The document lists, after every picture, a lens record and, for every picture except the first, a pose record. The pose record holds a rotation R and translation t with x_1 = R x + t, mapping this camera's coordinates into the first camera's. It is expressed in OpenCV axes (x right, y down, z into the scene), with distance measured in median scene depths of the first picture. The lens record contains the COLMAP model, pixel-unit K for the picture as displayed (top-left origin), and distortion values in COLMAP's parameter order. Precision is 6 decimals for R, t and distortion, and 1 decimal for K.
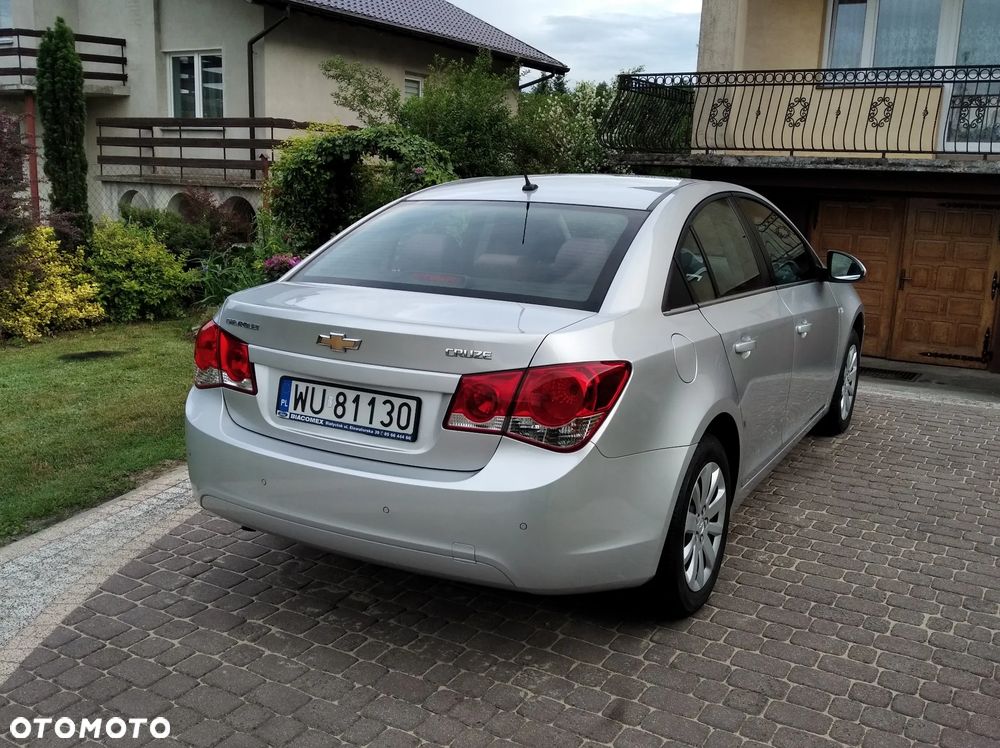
lens RADIAL K [[972.3, 0, 470.7], [0, 972.3, 375.9], [0, 0, 1]] dist [0.043613, -0.014101]
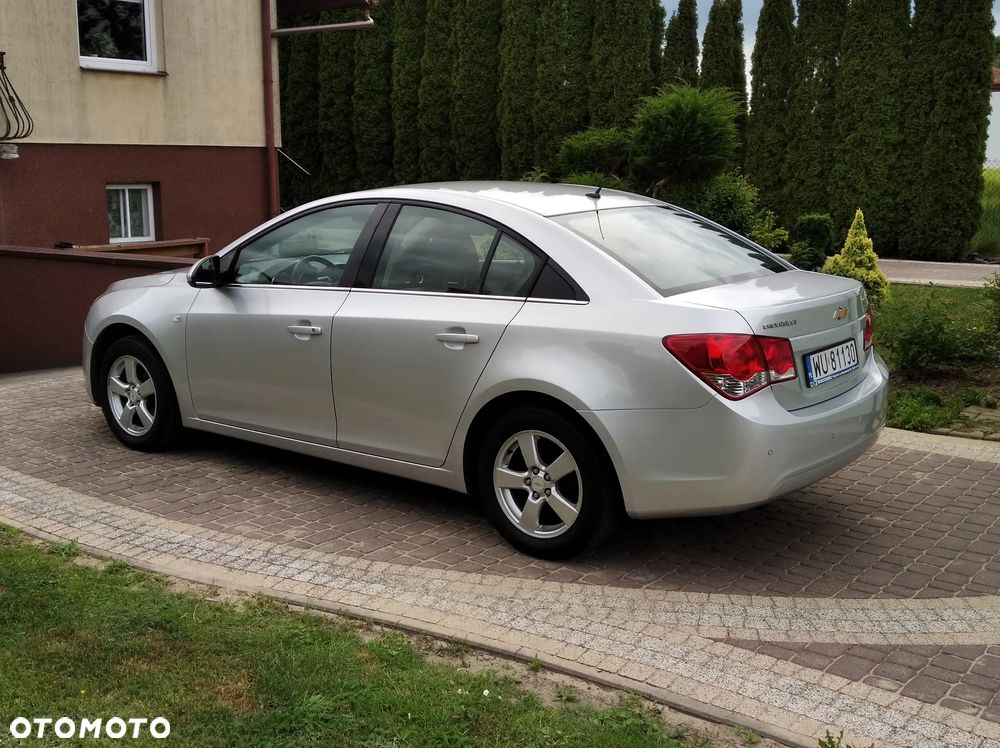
lens RADIAL K [[1116.7, 0, 499.3], [0, 1116.7, 373.1], [0, 0, 1]] dist [0.100922, -0.253289]
pose [[0.121810, -0.213897, 0.969232, -1.435824], [0.209938, 0.959963, 0.185467, -0.285536], [-0.970097, 0.180887, 0.161838, 1.018747]]
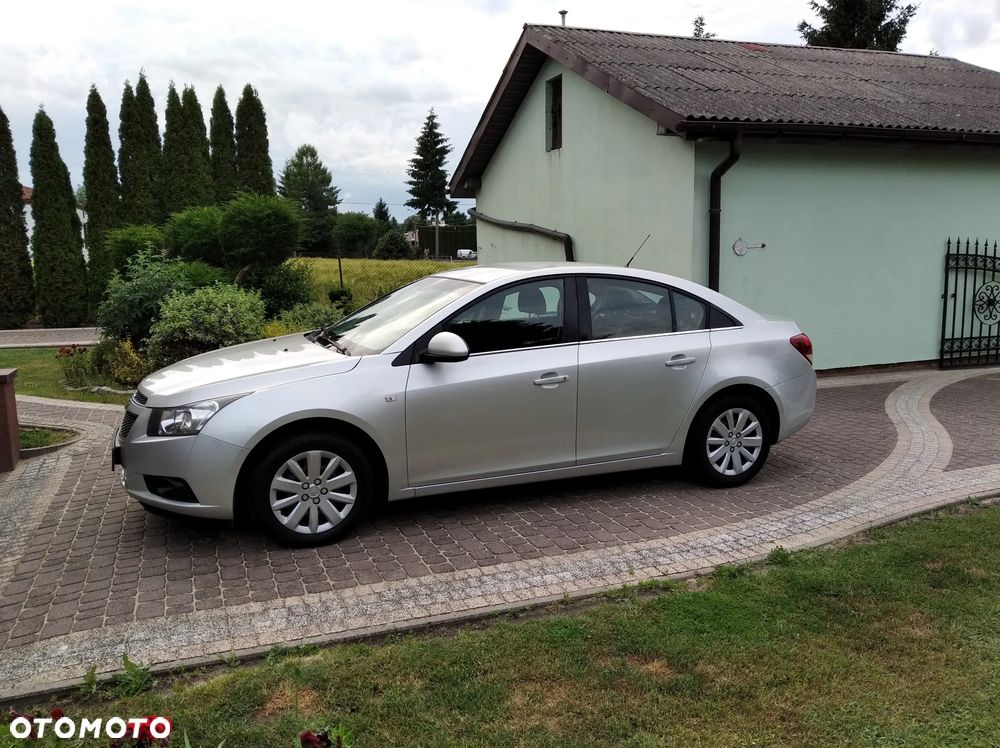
lens RADIAL K [[788.3, 0, 497.5], [0, 788.3, 374.3], [0, 0, 1]] dist [0.046303, -0.082903]
pose [[-0.790944, -0.114646, 0.601052, -0.626979], [0.116079, 0.936340, 0.331351, -0.609477], [-0.600777, 0.331850, -0.727284, 2.685398]]
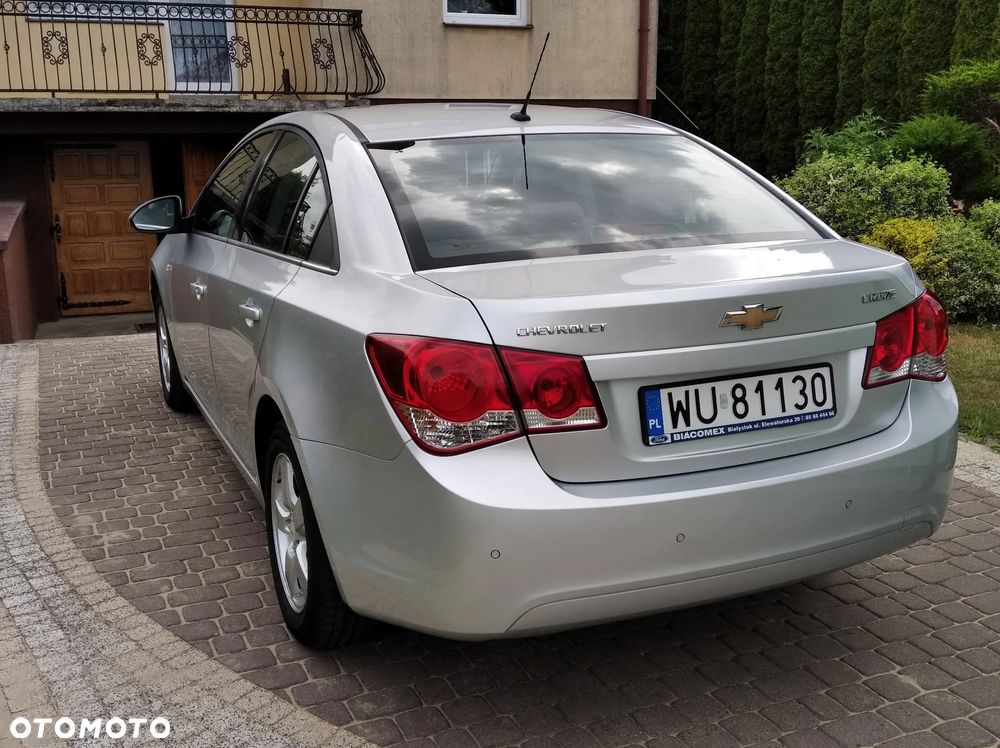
lens RADIAL K [[1043.8, 0, 503.8], [0, 1043.8, 369.5], [0, 0, 1]] dist [0.077028, -0.177958]
pose [[0.574186, -0.216515, 0.789577, -0.738037], [0.196154, 0.972691, 0.124084, -0.109609], [-0.794880, 0.083631, 0.600976, 0.560232]]
